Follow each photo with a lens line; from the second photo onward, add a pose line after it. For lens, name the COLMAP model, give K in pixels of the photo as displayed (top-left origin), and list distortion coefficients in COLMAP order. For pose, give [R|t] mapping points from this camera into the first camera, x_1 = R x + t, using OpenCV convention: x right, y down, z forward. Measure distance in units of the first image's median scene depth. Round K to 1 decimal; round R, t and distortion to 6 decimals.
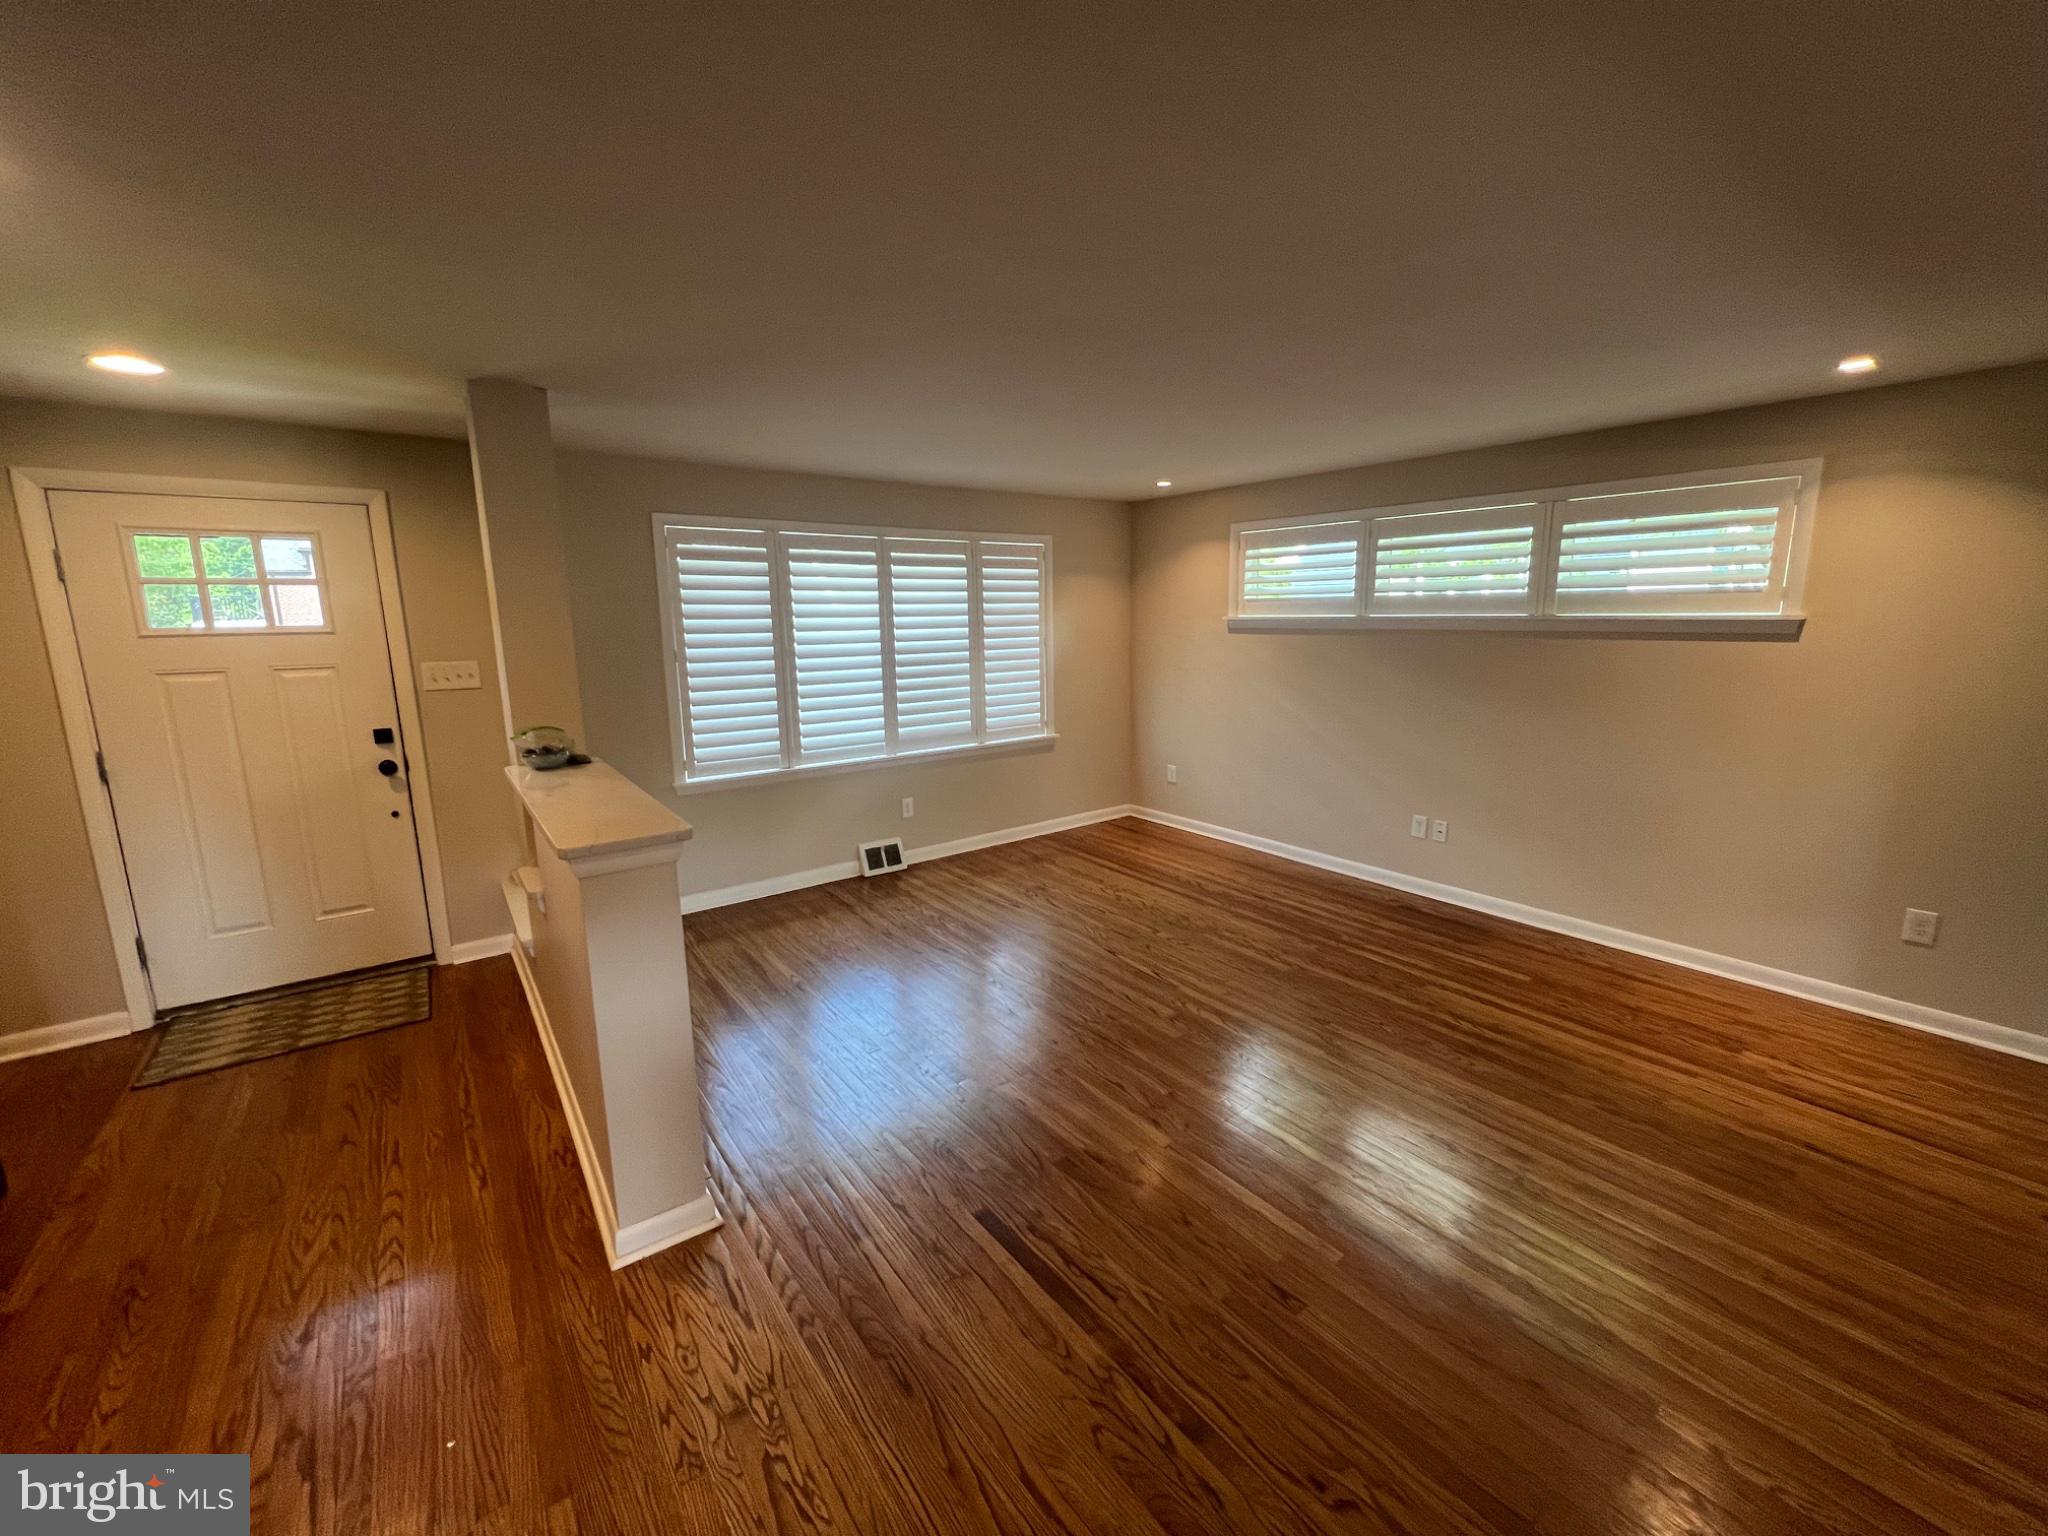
lens RADIAL K [[829.5, 0, 1013.9], [0, 829.5, 766.3], [0, 0, 1]] dist [-0.003894, -0.000006]
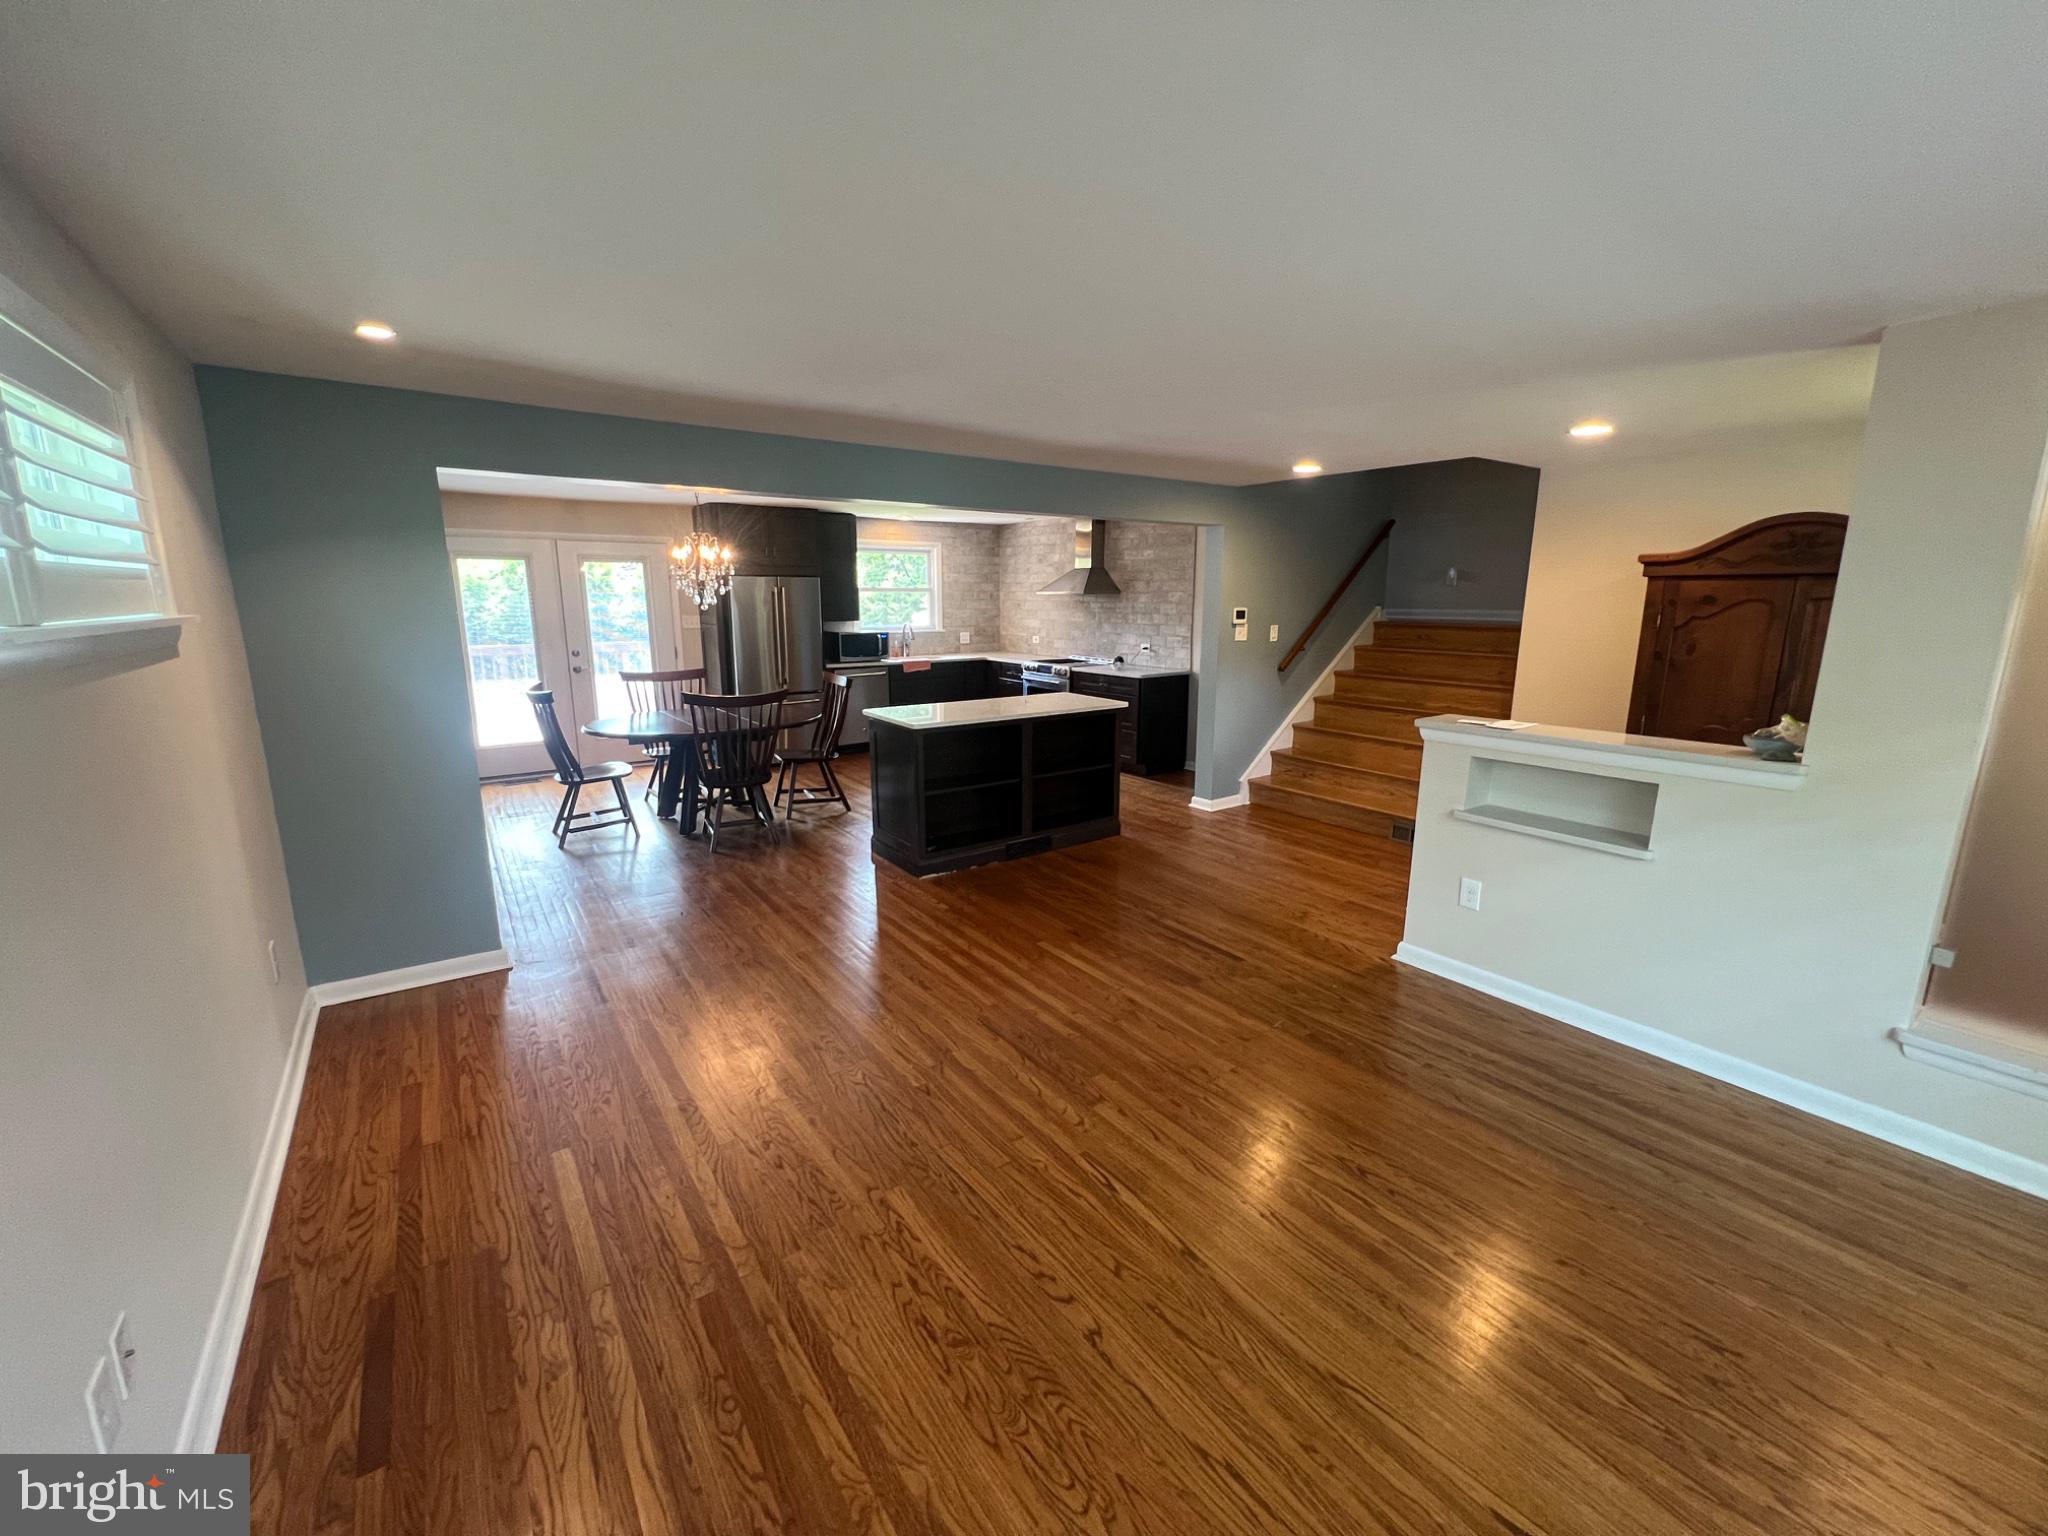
lens RADIAL K [[829.5, 0, 1025.0], [0, 829.5, 763.2], [0, 0, 1]] dist [-0.003894, -0.000006]
pose [[-0.999885, 0.008205, 0.012777, 0.195258], [0.012362, 0.928476, 0.371187, -0.239522], [-0.008817, 0.371302, -0.928470, 1.268708]]
